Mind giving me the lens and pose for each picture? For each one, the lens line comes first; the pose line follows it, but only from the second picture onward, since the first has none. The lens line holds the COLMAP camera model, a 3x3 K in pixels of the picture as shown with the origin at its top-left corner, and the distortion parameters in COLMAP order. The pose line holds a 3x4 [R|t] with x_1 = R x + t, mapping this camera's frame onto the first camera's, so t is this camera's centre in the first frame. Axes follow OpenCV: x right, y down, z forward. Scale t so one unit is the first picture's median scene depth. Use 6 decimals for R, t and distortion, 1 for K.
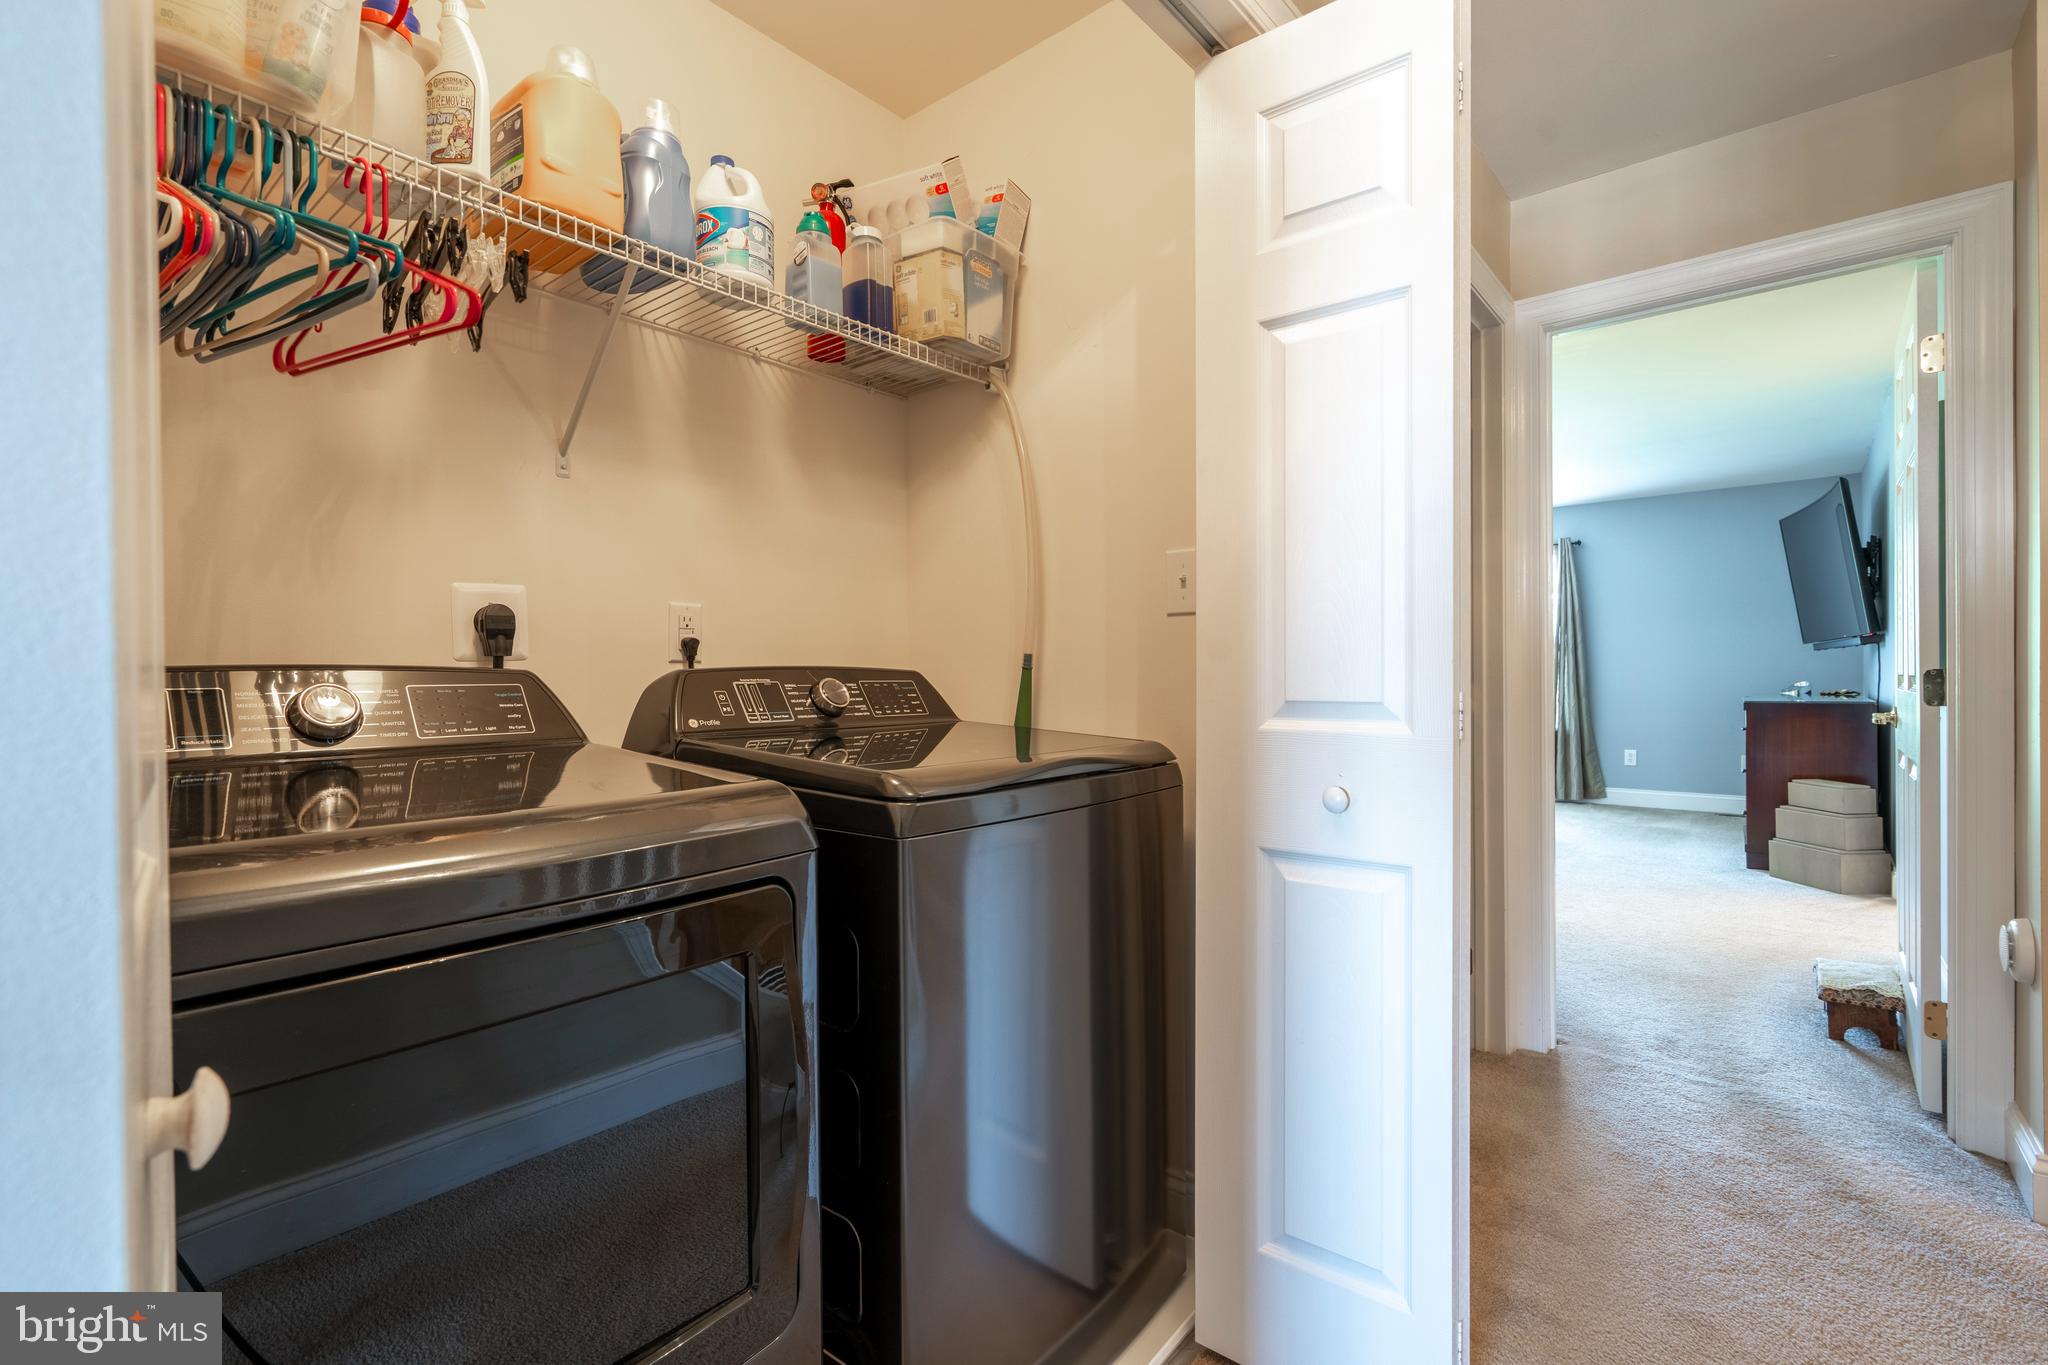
lens RADIAL K [[935.7, 0, 1013.0], [0, 935.7, 680.6], [0, 0, 1]] dist [-0.006927, 0.002905]
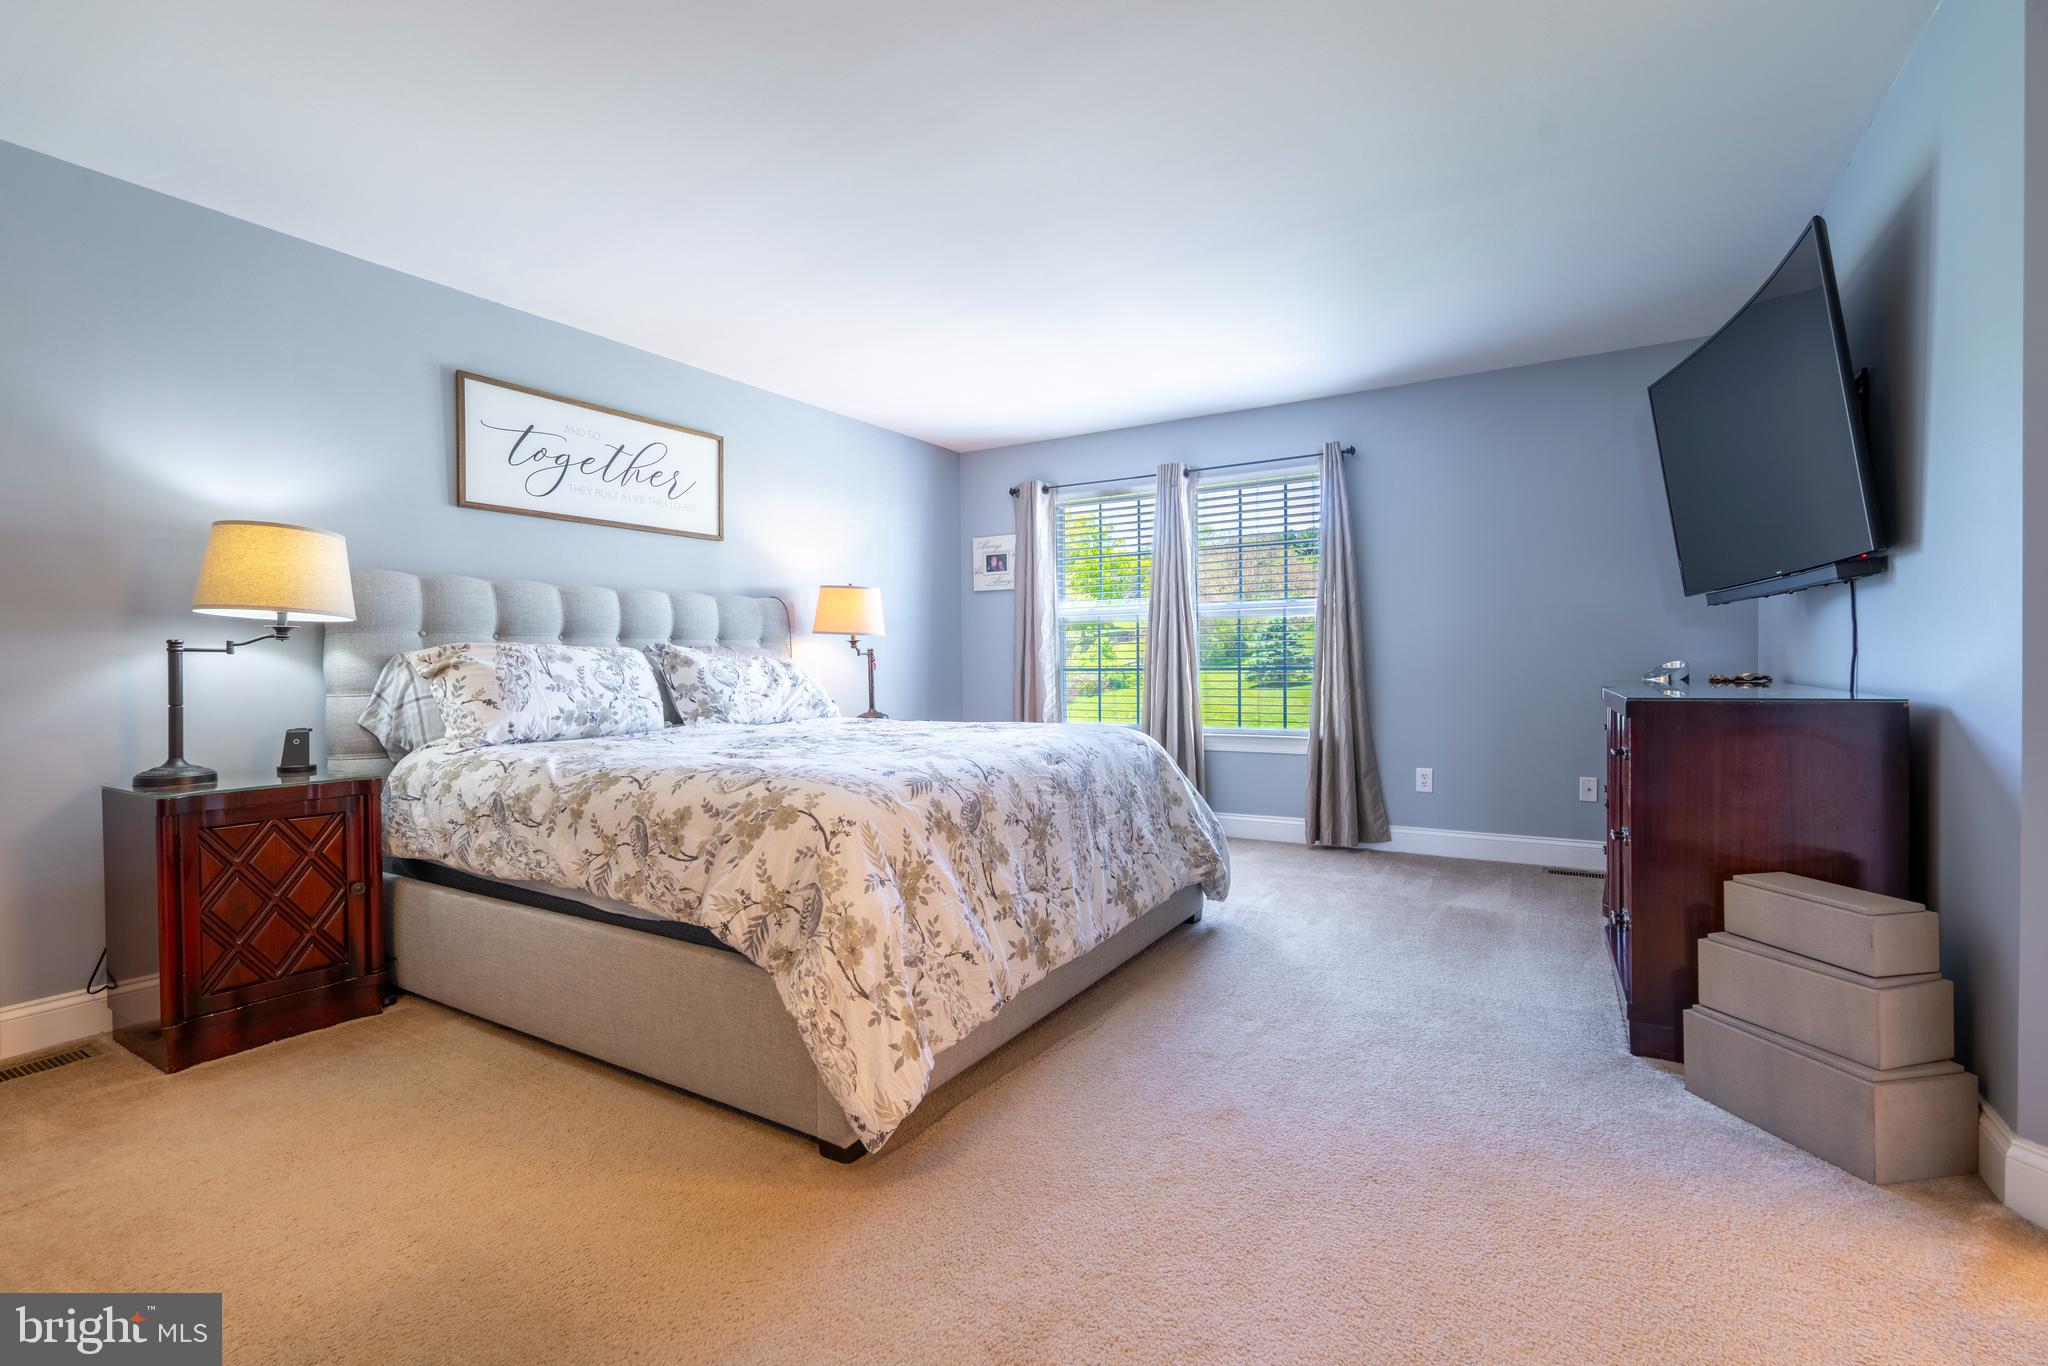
lens RADIAL K [[935.7, 0, 1030.1], [0, 935.7, 674.9], [0, 0, 1]] dist [-0.006927, 0.002905]
pose [[0.985942, -0.002351, 0.167069, 0.347343], [0.001823, 0.999993, 0.003311, 0.007711], [-0.167075, -0.002960, 0.985940, 0.496758]]
